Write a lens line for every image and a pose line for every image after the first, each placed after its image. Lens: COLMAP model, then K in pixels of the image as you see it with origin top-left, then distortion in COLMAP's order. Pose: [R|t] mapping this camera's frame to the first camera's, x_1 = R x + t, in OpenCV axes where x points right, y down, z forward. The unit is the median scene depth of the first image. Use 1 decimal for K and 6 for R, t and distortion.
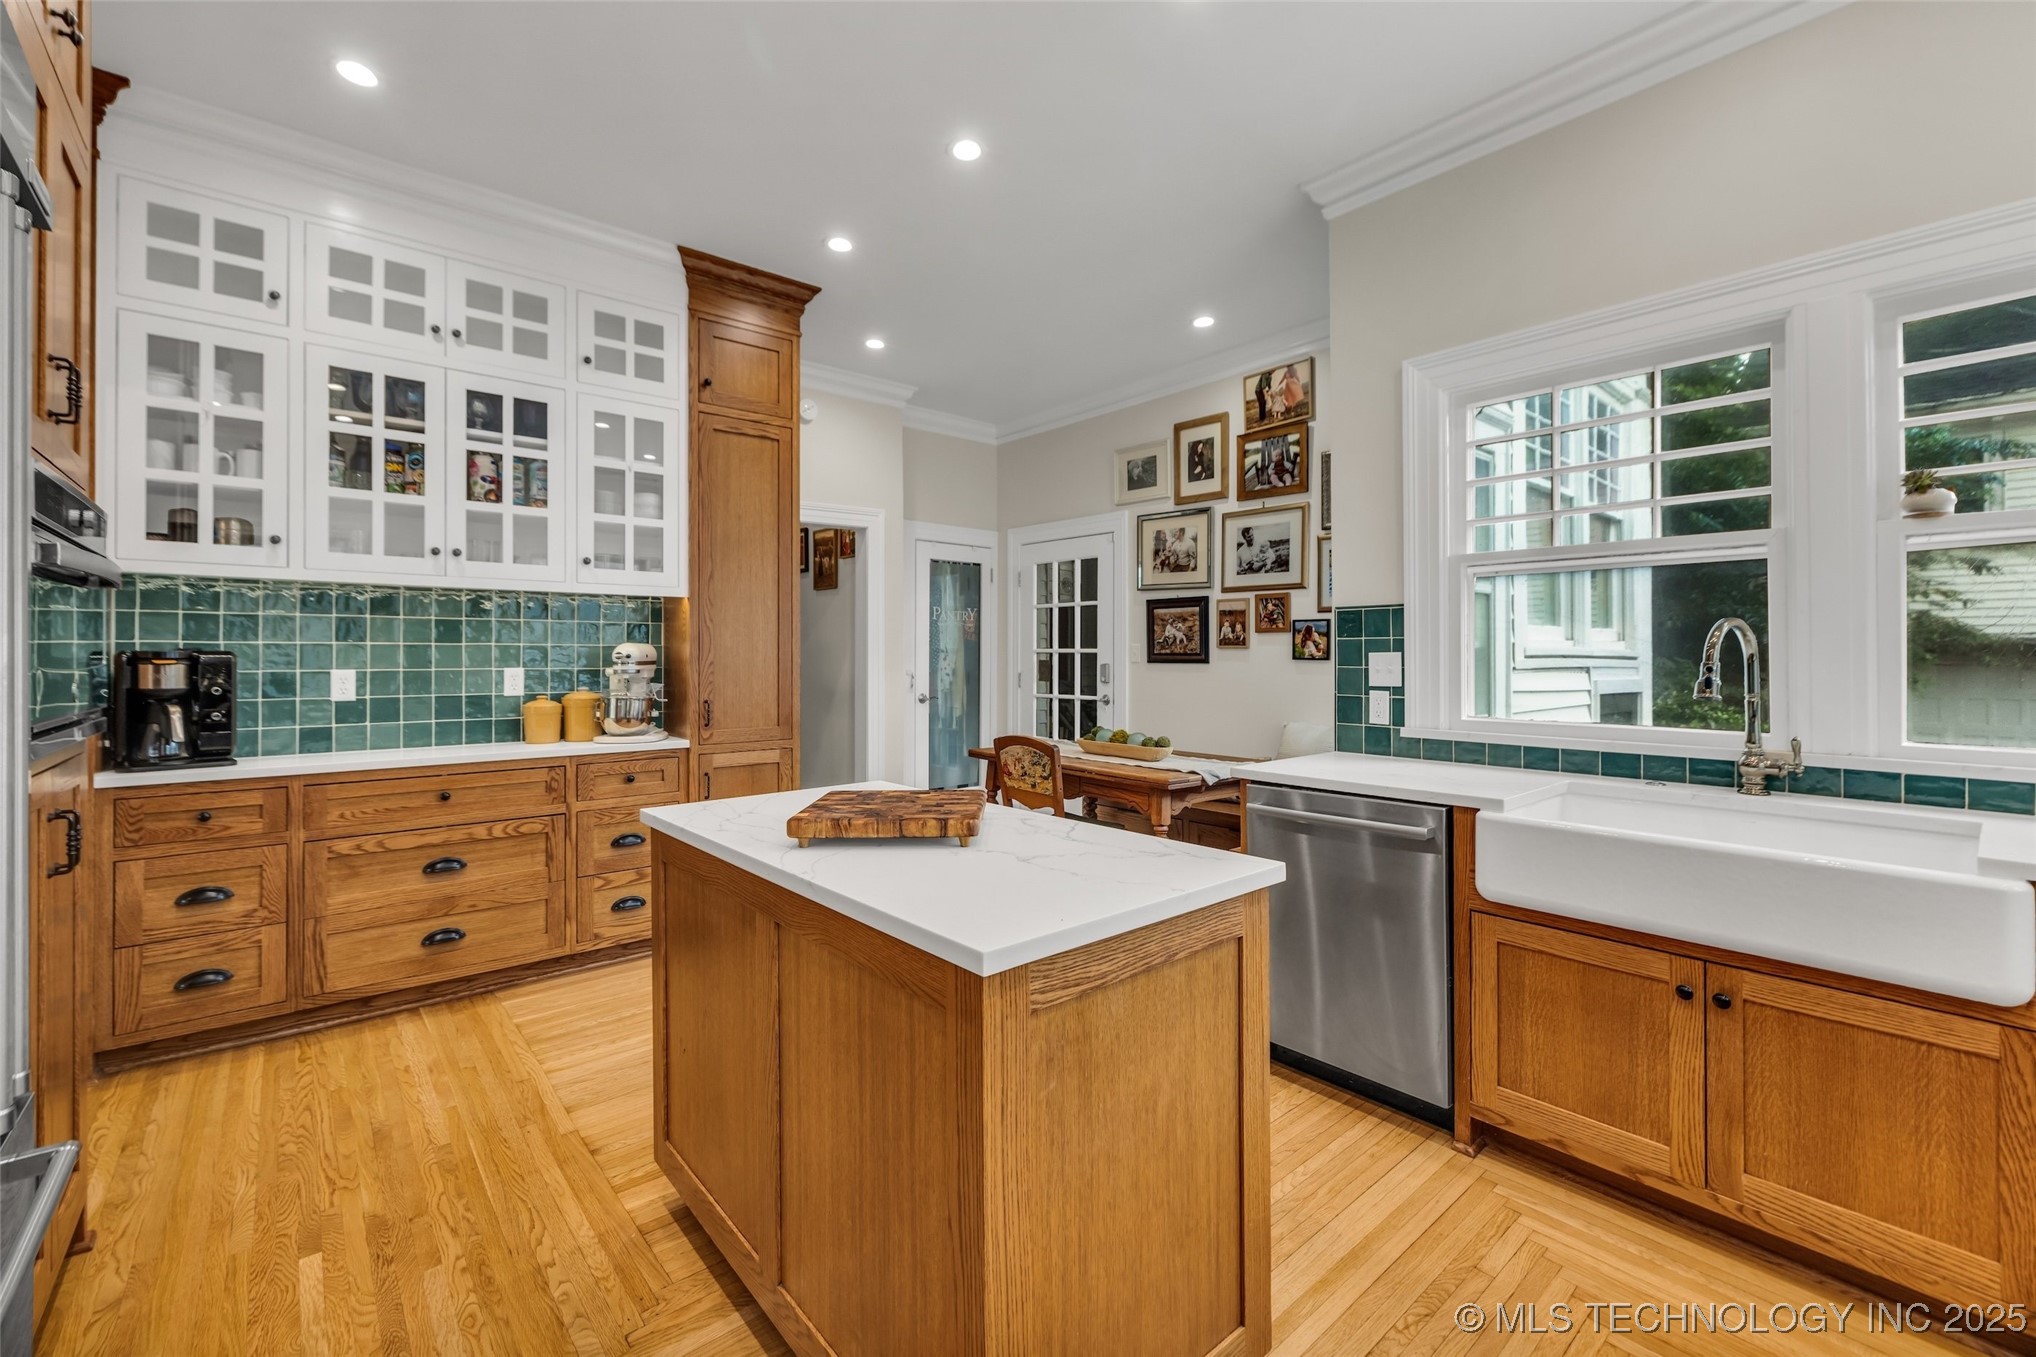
lens RADIAL K [[851.9, 0, 1021.4], [0, 851.9, 661.1], [0, 0, 1]] dist [-0.023289, -0.001281]
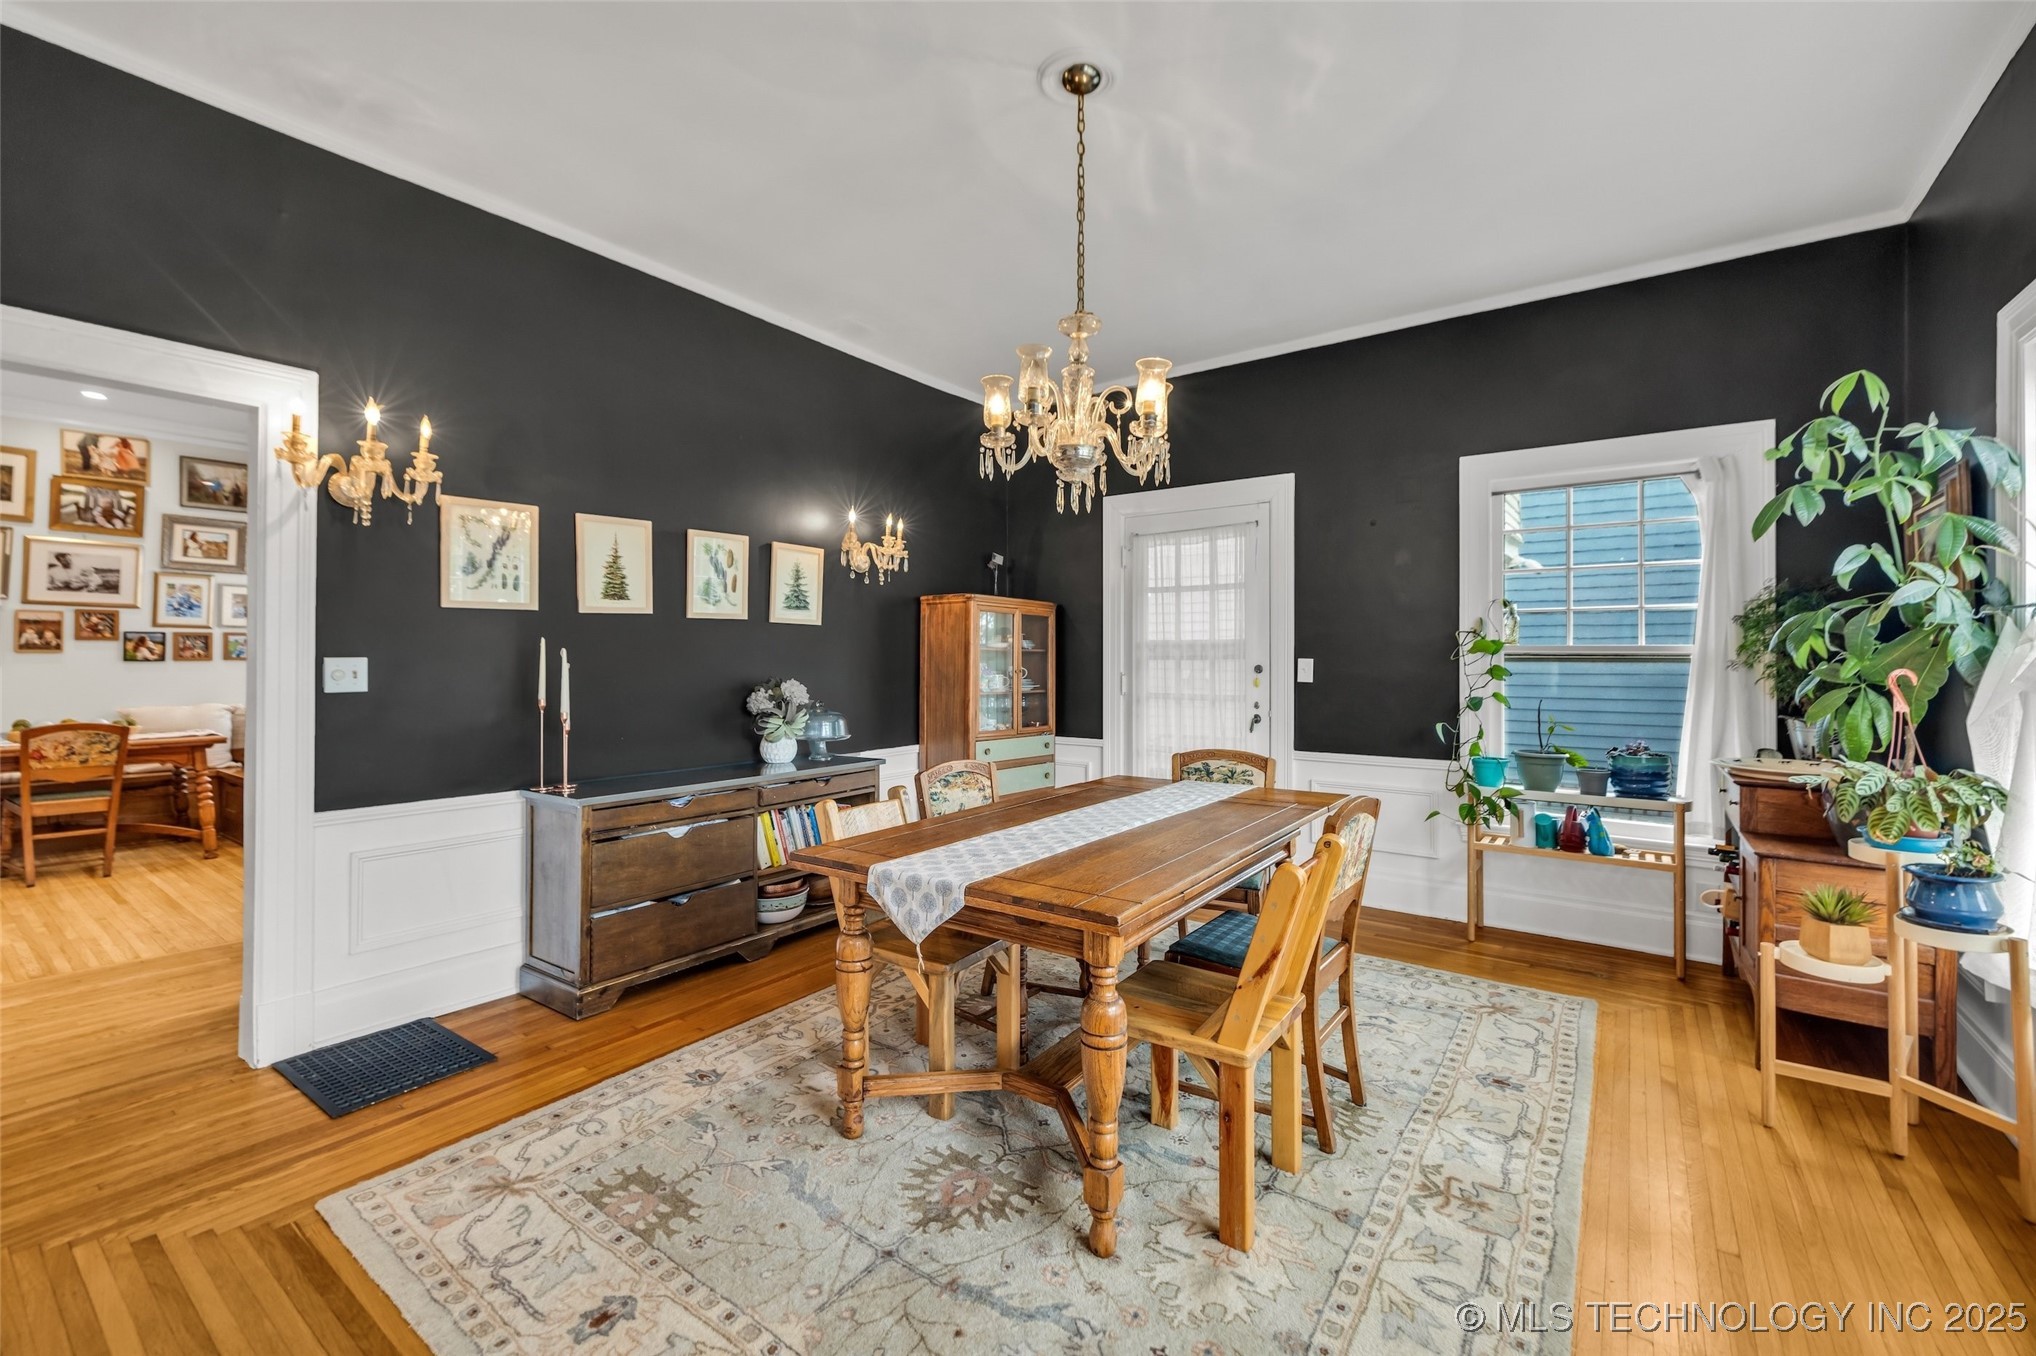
lens RADIAL K [[851.9, 0, 1002.7], [0, 851.9, 670.8], [0, 0, 1]] dist [-0.023289, -0.001281]
pose [[-0.213119, -0.017059, 0.976877, -1.198220], [0.008217, 0.999781, 0.019252, -0.000656], [-0.976992, 0.012130, -0.212932, -0.058303]]
